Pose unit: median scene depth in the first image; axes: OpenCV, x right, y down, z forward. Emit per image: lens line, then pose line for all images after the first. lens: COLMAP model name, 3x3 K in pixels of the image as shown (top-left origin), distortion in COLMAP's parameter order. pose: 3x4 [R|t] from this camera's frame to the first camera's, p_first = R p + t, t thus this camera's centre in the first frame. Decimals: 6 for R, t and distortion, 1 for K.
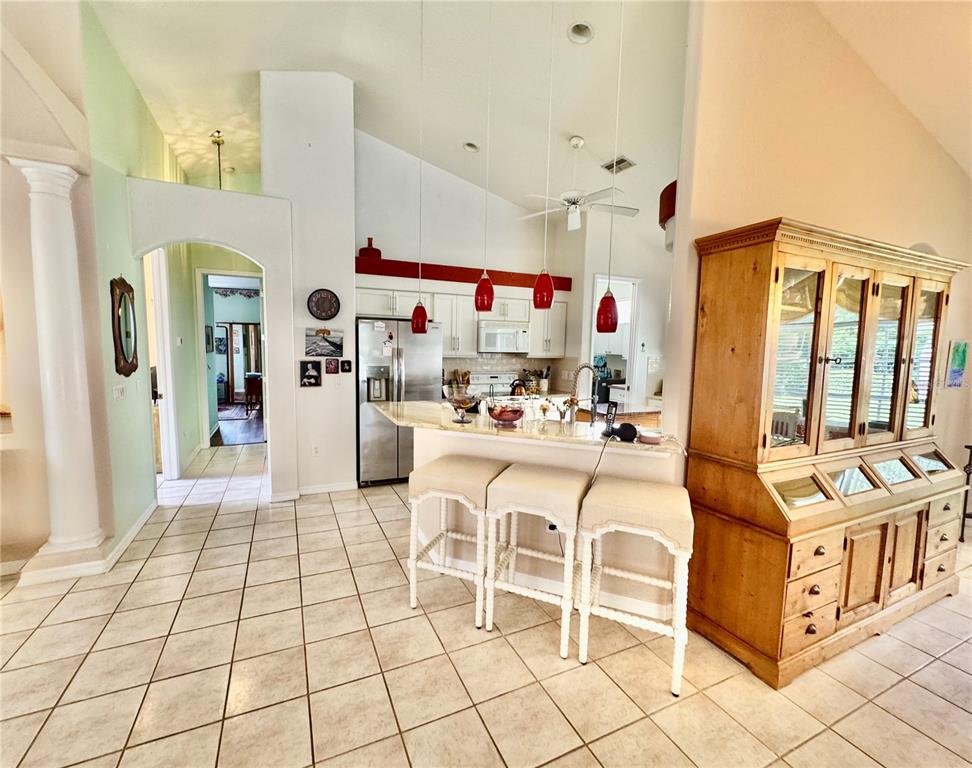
lens RADIAL K [[407.4, 0, 458.0], [0, 407.4, 383.4], [0, 0, 1]] dist [0.000410, -0.000331]
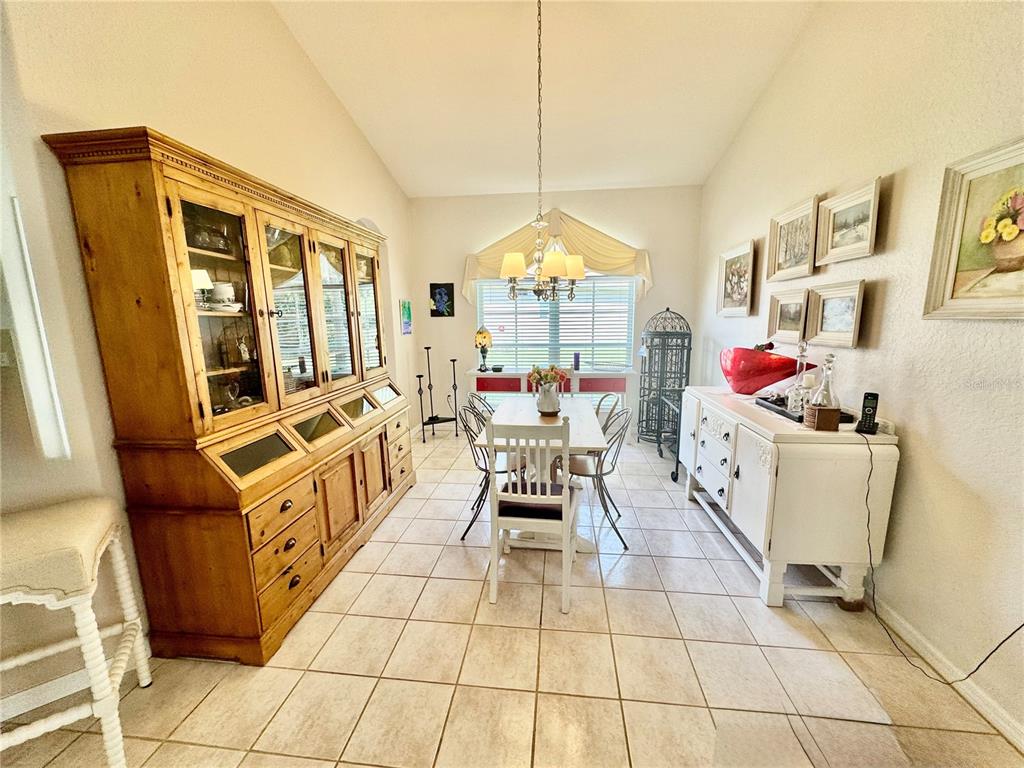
lens RADIAL K [[409.6, 0, 512.0], [0, 409.6, 384.0], [0, 0, 1]] dist [-0.002655, -0.000302]
pose [[0.497025, -0.171905, 0.850538, 0.338468], [0.106476, 0.984855, 0.136831, 0.037842], [-0.861179, 0.022553, 0.507802, 0.010358]]
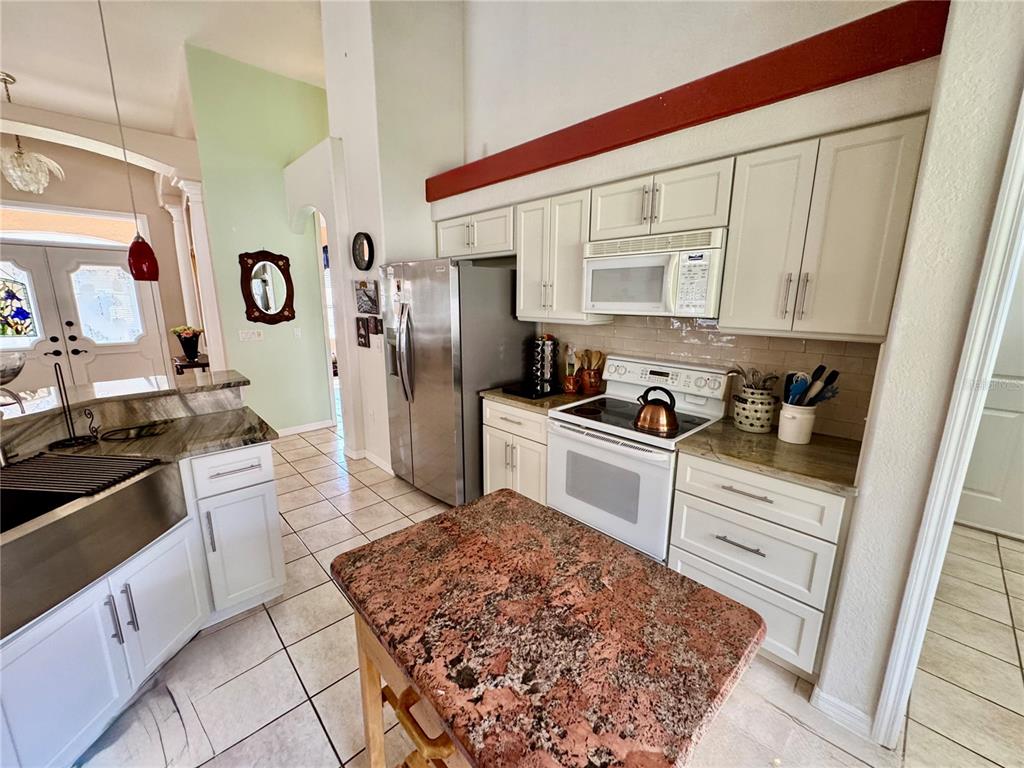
lens RADIAL K [[408.6, 0, 512.9], [0, 408.6, 385.8], [0, 0, 1]] dist [-0.000986, 0.000005]
pose [[0.344060, 0.178676, -0.921790, 1.169353], [-0.089419, 0.983500, 0.157262, -0.153509], [0.934680, 0.028318, 0.354360, 1.907865]]
